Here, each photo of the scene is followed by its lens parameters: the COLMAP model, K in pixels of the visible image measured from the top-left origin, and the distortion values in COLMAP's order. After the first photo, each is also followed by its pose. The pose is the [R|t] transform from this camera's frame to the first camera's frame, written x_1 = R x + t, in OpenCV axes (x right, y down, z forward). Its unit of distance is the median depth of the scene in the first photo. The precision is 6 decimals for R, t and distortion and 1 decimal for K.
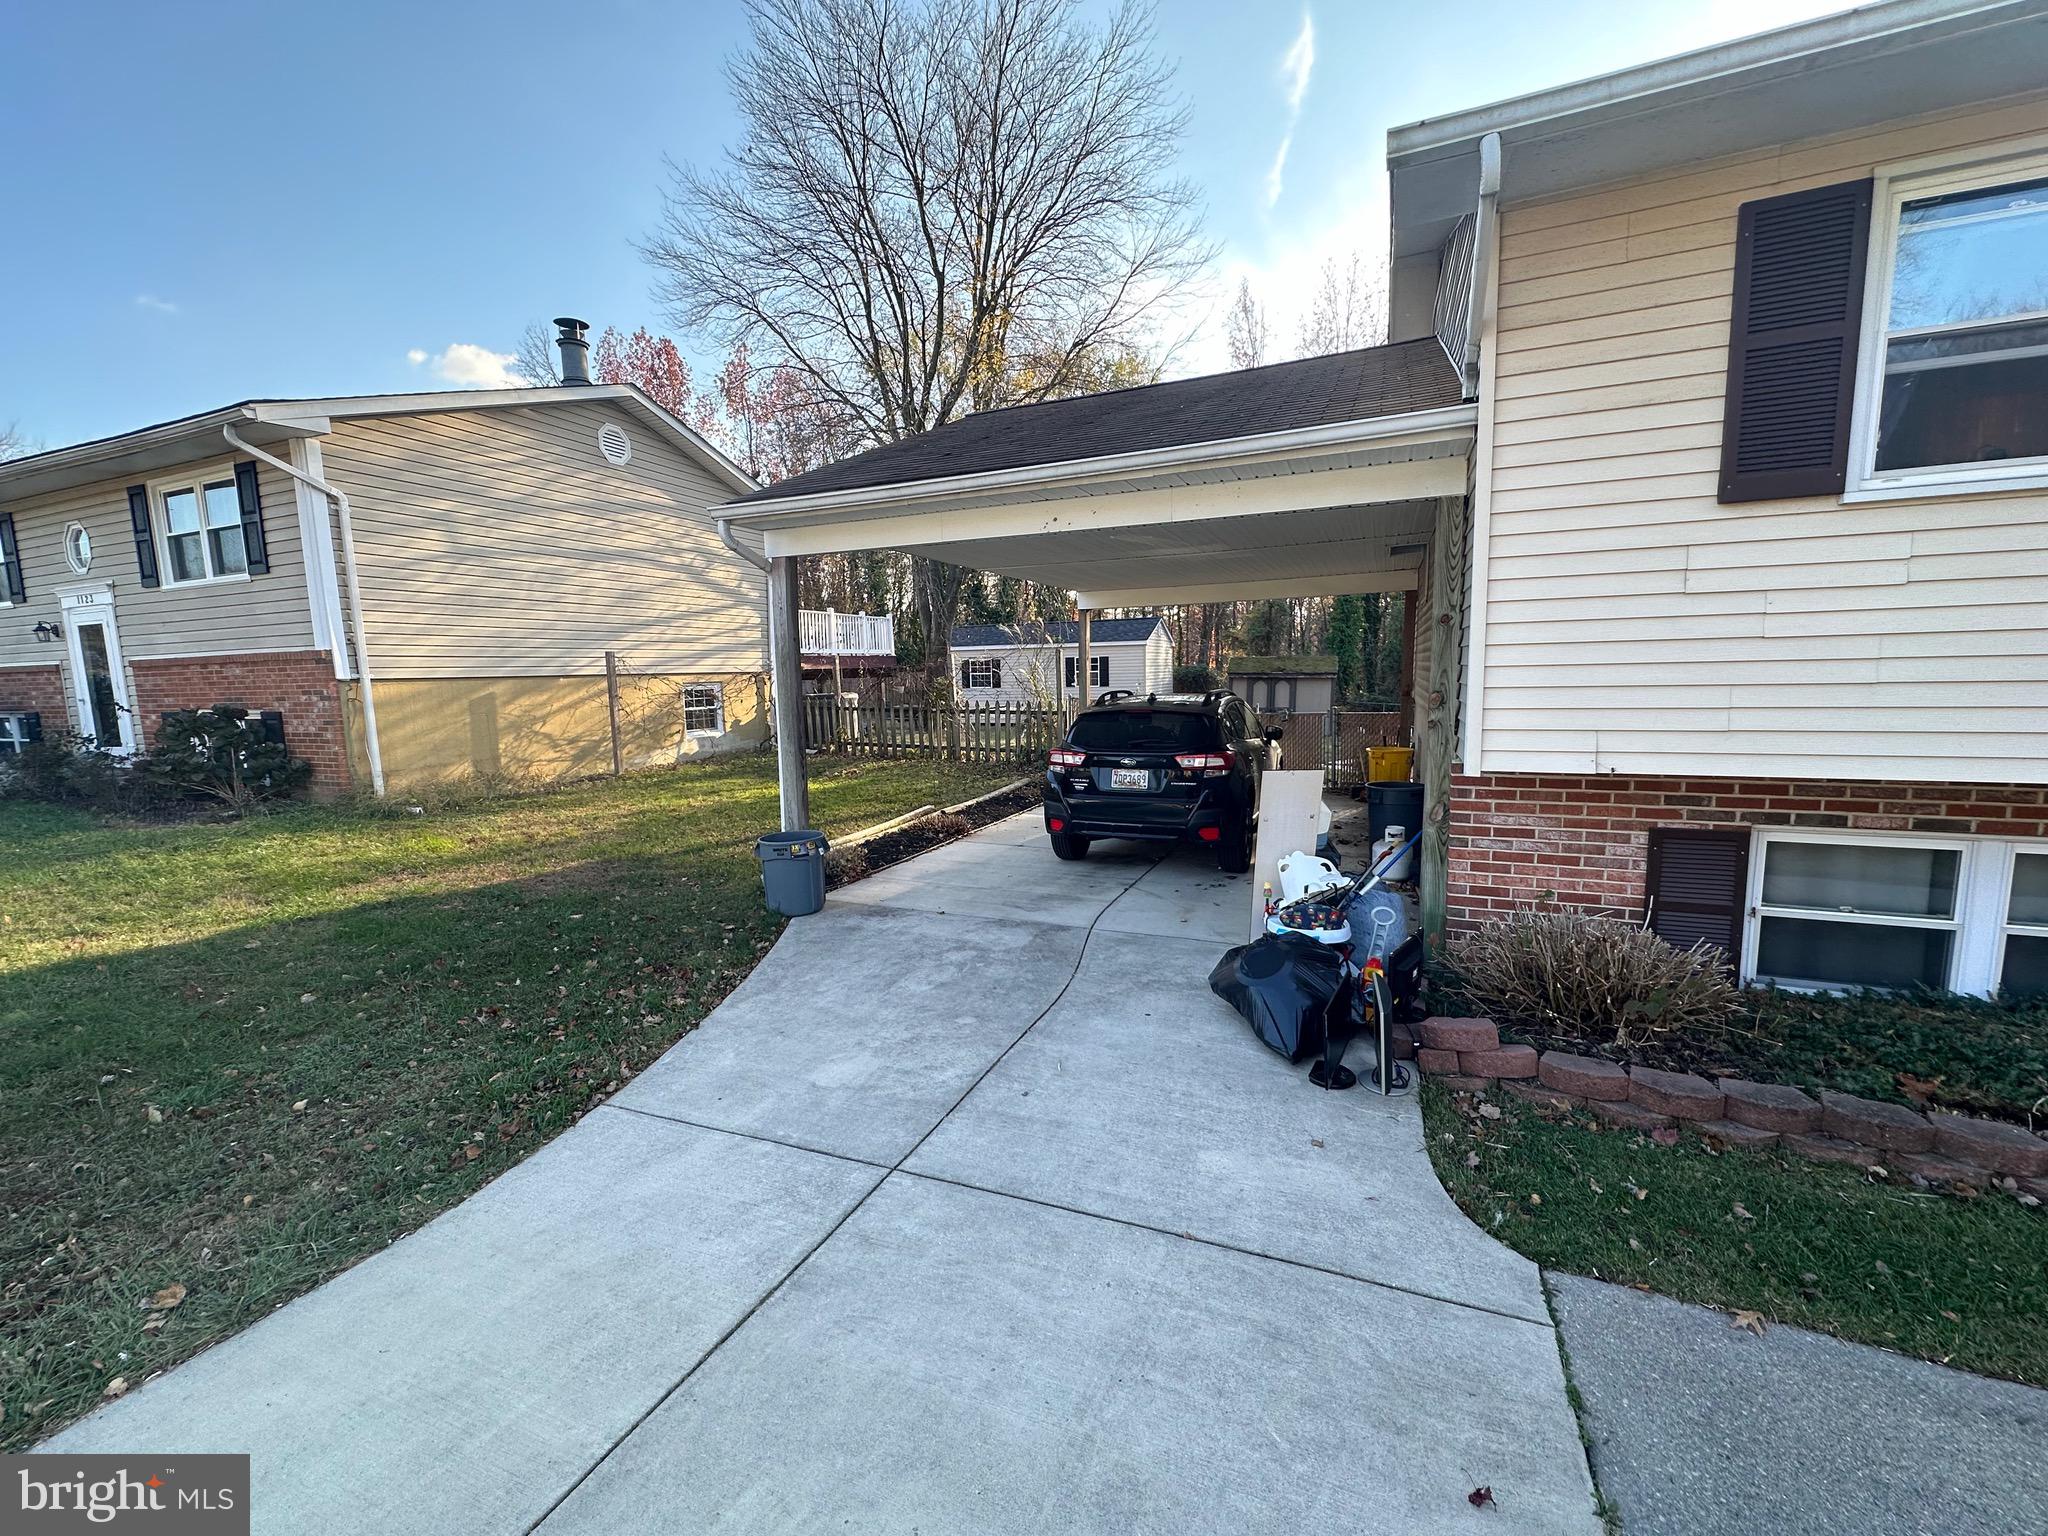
lens RADIAL K [[816.3, 0, 1024.0], [0, 816.3, 768.0], [0, 0, 1]] dist [-0.002535, 0.000331]
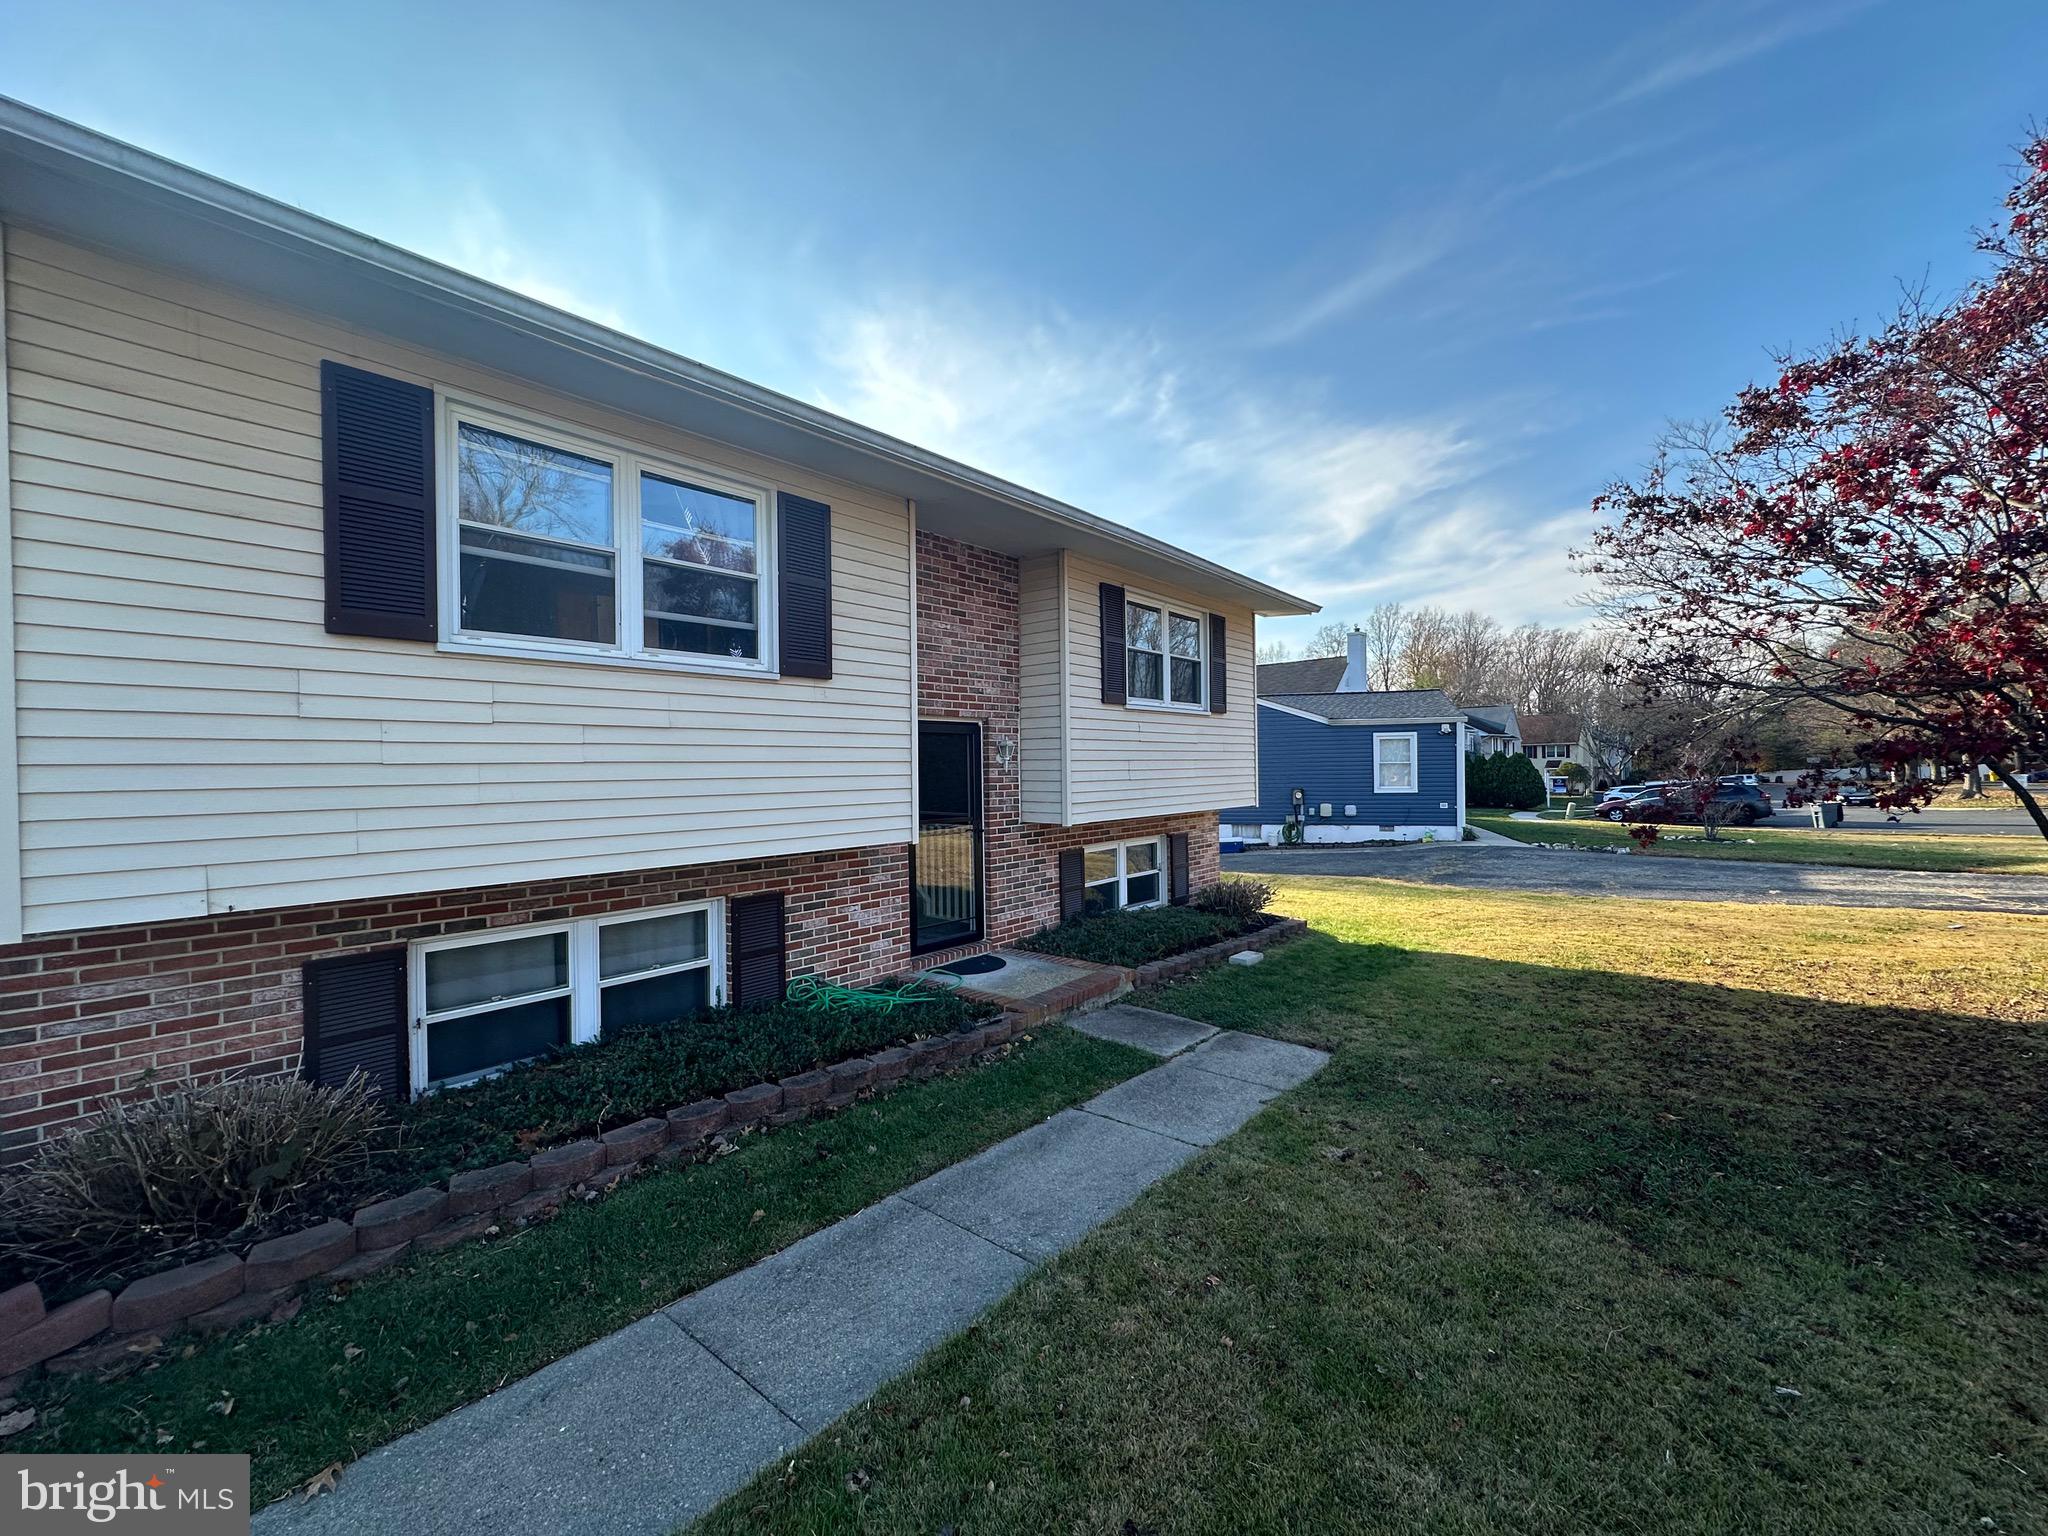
lens RADIAL K [[816.3, 0, 1024.0], [0, 816.3, 768.0], [0, 0, 1]] dist [-0.002535, 0.000331]
pose [[0.286322, 0.020121, 0.957922, 0.107585], [0.124127, 0.990575, -0.057908, 0.009046], [-0.950059, 0.135484, 0.281126, -0.076940]]
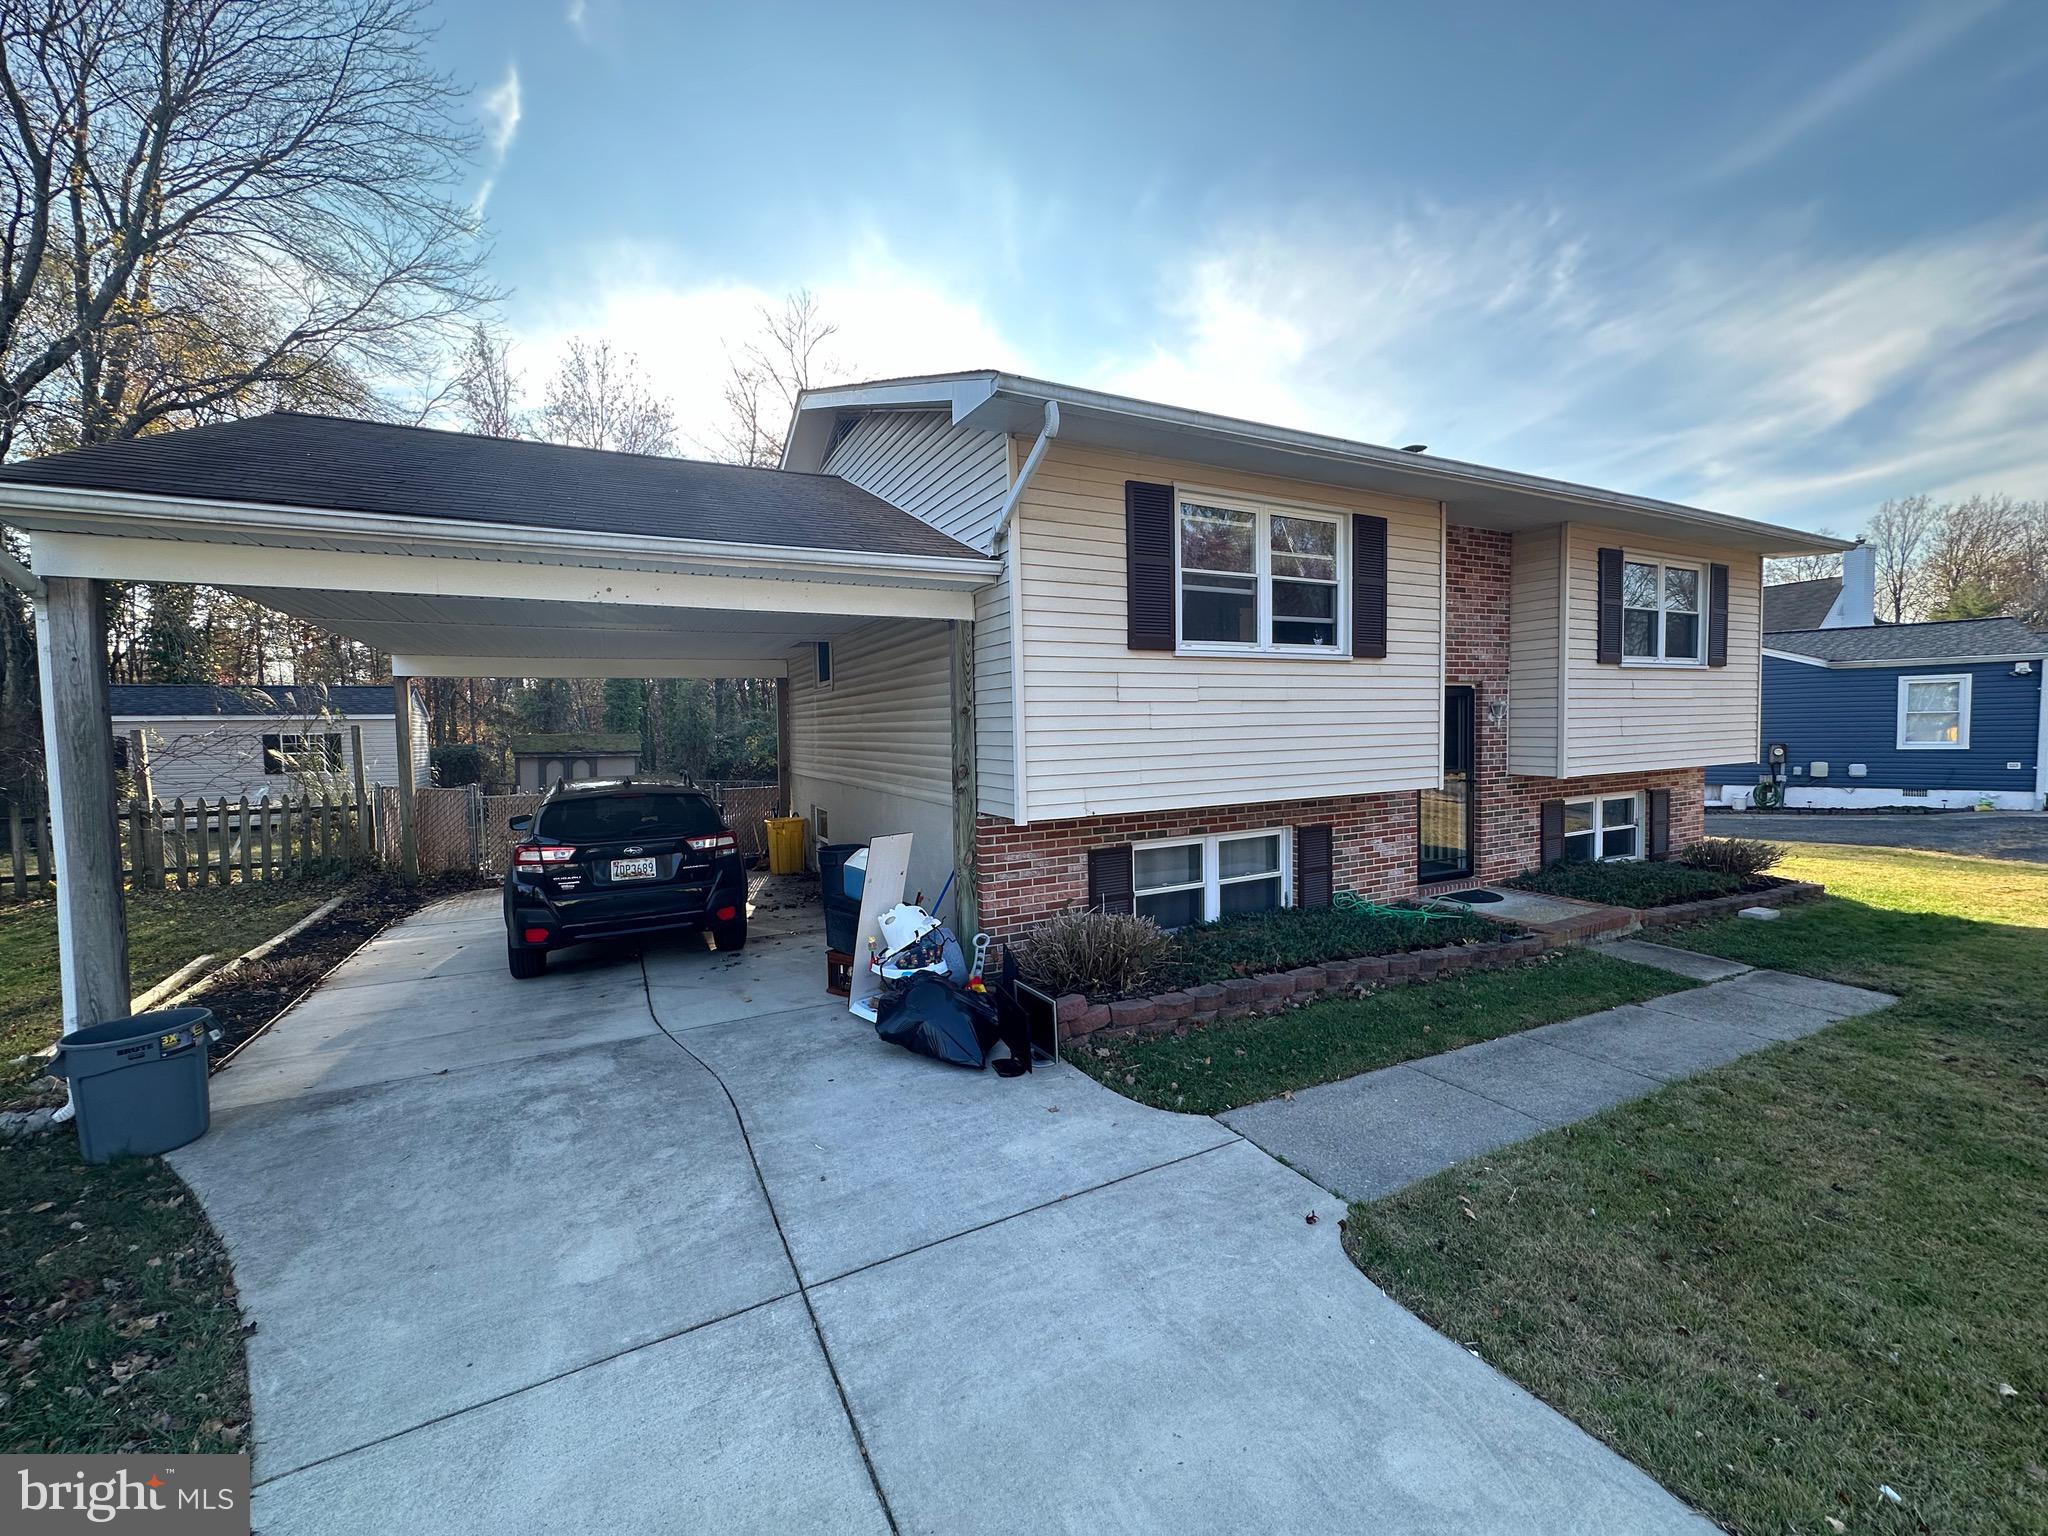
lens RADIAL K [[816.3, 0, 1024.0], [0, 816.3, 768.0], [0, 0, 1]] dist [-0.002535, 0.000331]
pose [[0.633942, -0.027936, 0.772876, -0.491089], [0.100046, 0.993913, -0.046136, -0.021844], [-0.766883, 0.106570, 0.632877, 0.109094]]
